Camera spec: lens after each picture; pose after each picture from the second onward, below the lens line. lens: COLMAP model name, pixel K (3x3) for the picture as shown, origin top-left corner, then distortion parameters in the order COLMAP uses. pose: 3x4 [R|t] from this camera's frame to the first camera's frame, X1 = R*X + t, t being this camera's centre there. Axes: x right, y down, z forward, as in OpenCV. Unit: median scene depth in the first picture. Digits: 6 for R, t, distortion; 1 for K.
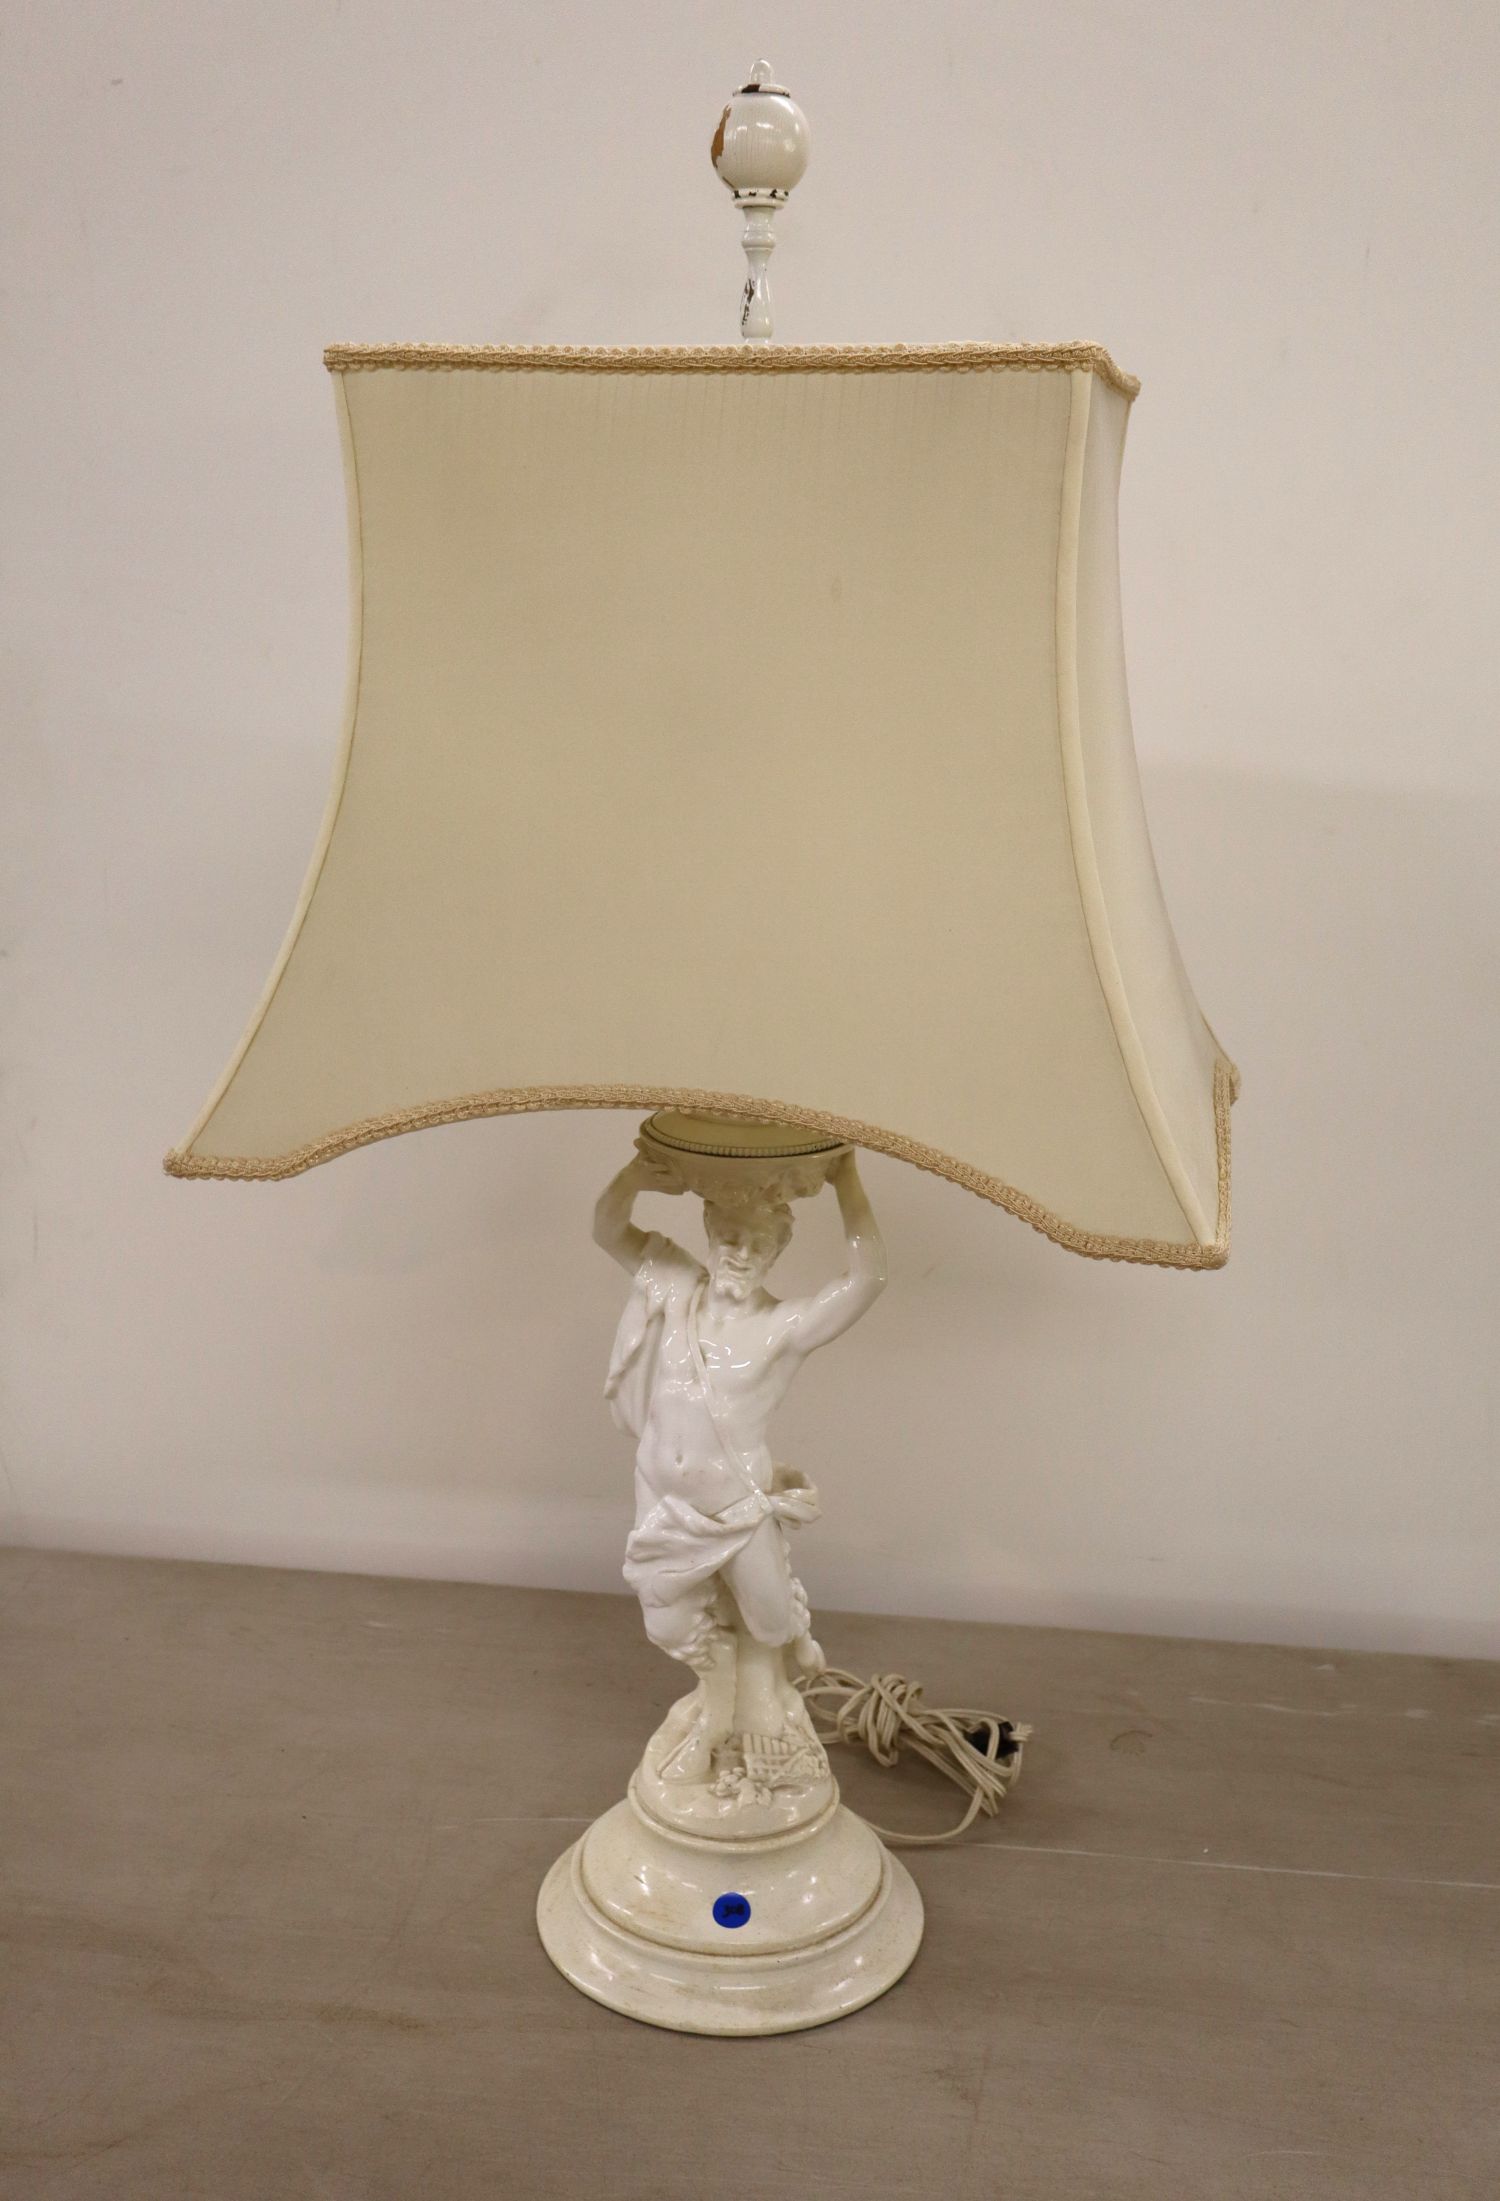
lens RADIAL K [[2317.5, 0, 750.0], [0, 2317.5, 1100.5], [0, 0, 1]] dist [0.058229, 0.001890]
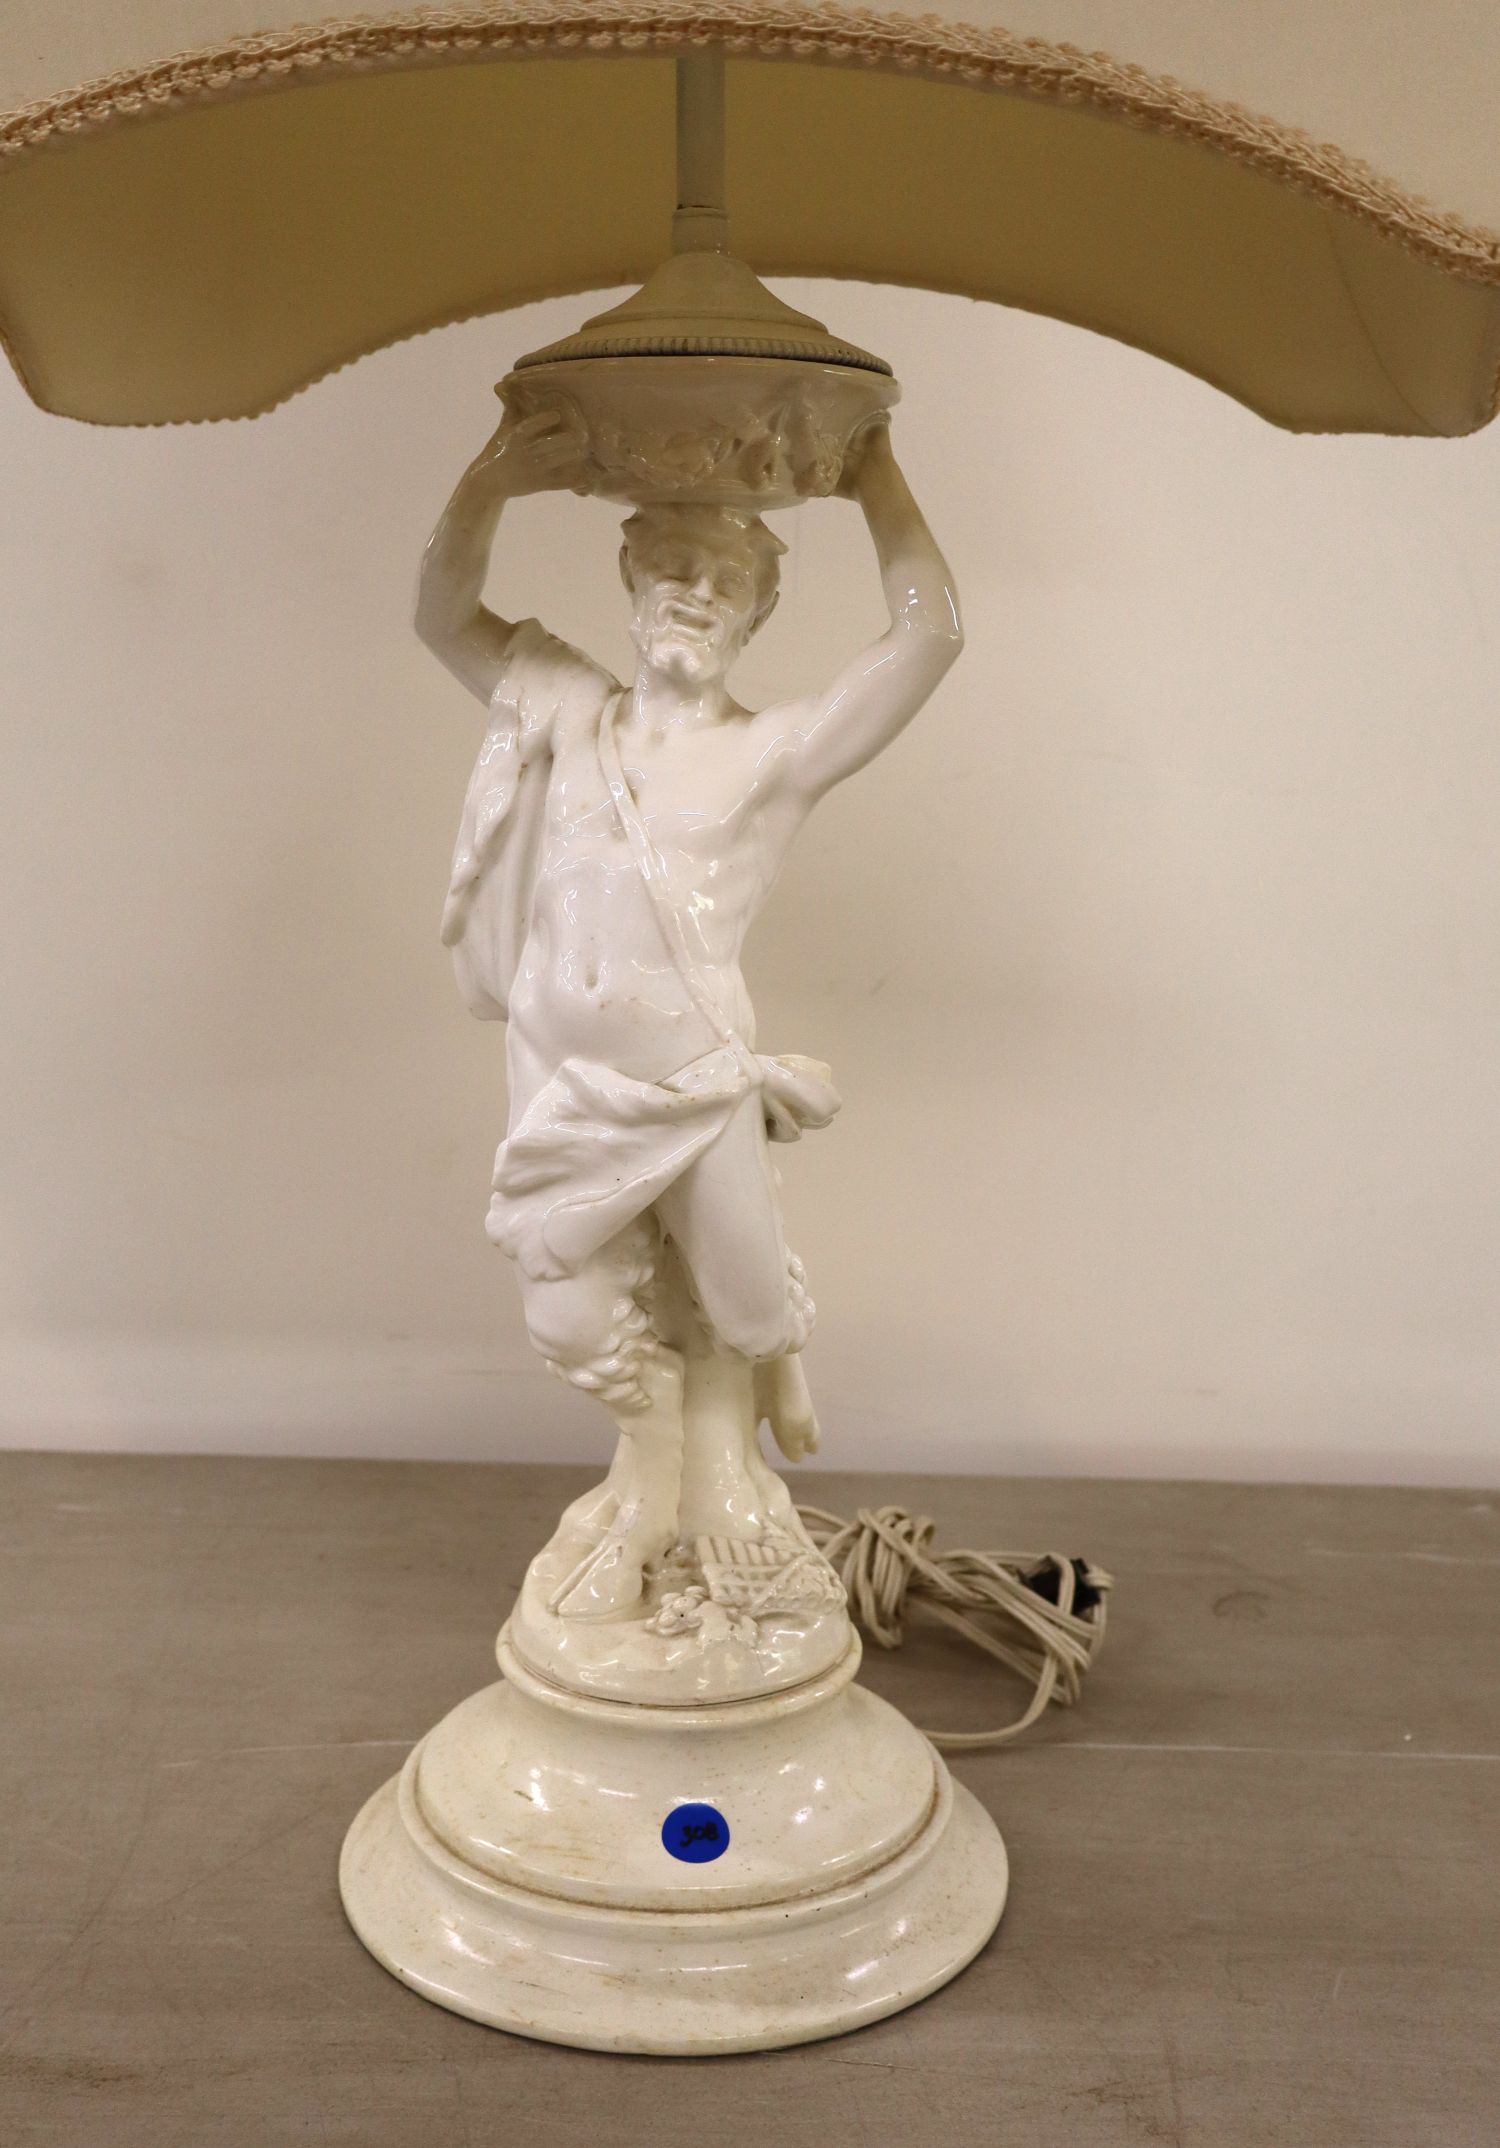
lens RADIAL K [[2346.4, 0, 750.0], [0, 2346.4, 1074.0], [0, 0, 1]] dist [0.017383, 0.040754]
pose [[0.994447, -0.025209, 0.102171, -0.047781], [0.031572, 0.997630, -0.061141, 0.200259], [-0.100388, 0.064027, 0.992886, 0.427599]]
